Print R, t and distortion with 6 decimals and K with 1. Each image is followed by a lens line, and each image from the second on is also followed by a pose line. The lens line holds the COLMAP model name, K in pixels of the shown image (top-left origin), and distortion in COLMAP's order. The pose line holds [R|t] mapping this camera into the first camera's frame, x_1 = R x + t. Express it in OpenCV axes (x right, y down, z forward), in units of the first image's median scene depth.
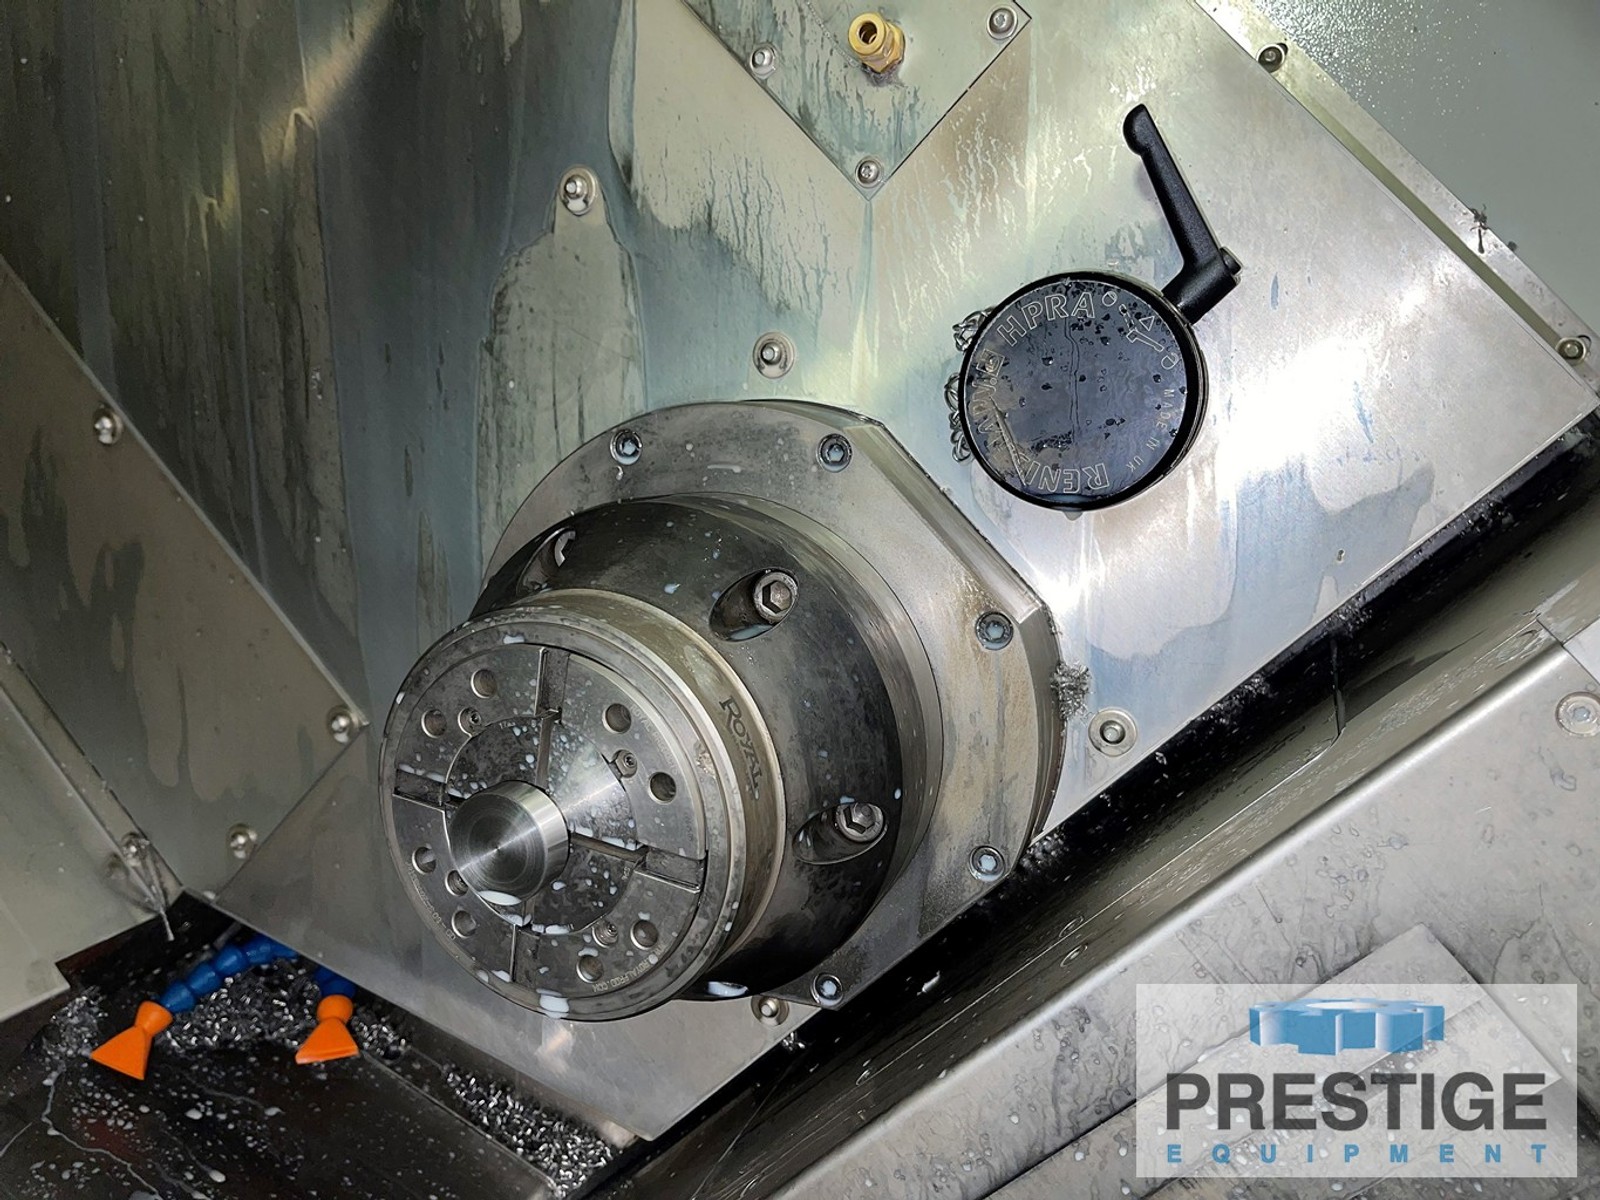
lens RADIAL K [[1239.1, 0, 800.0], [0, 1239.1, 600.0], [0, 0, 1]] dist [0.046838, -0.047644]
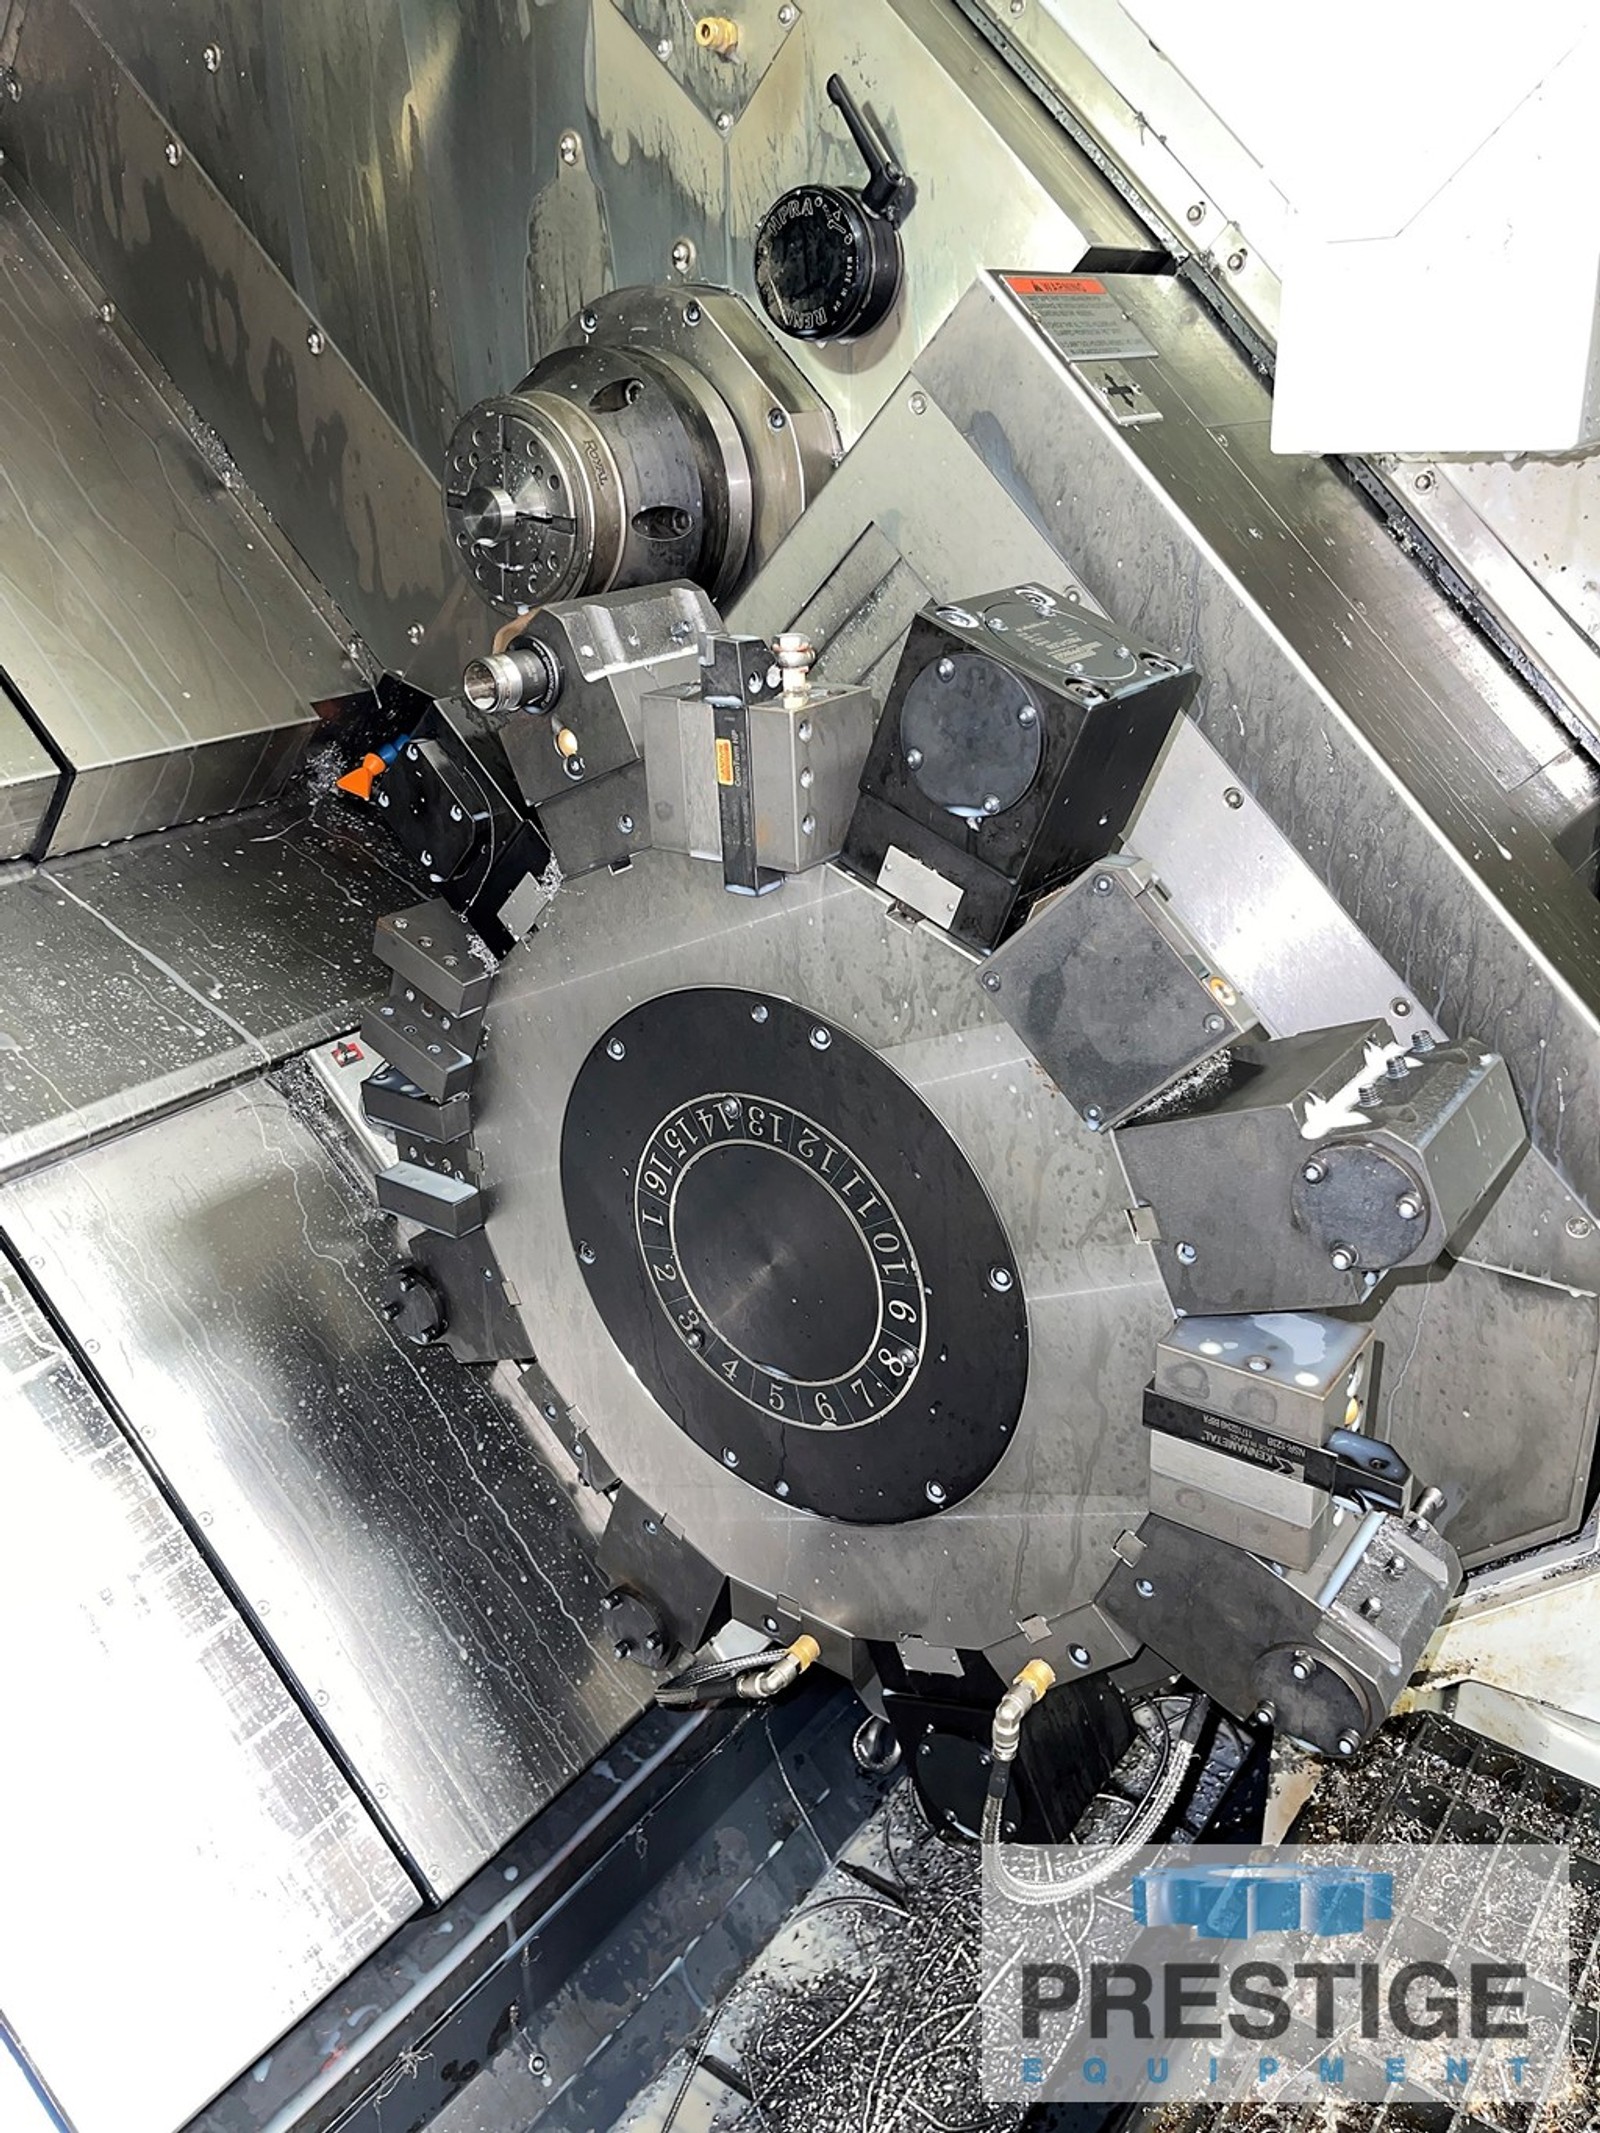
lens RADIAL K [[1651.8, 0, 800.0], [0, 1651.8, 1066.5], [0, 0, 1]] dist [0.046838, -0.047644]
pose [[0.966132, 0.055316, -0.252050, 0.679232], [0.004475, 0.973015, 0.230697, 0.303229], [0.258010, -0.224011, 0.939814, -1.119900]]
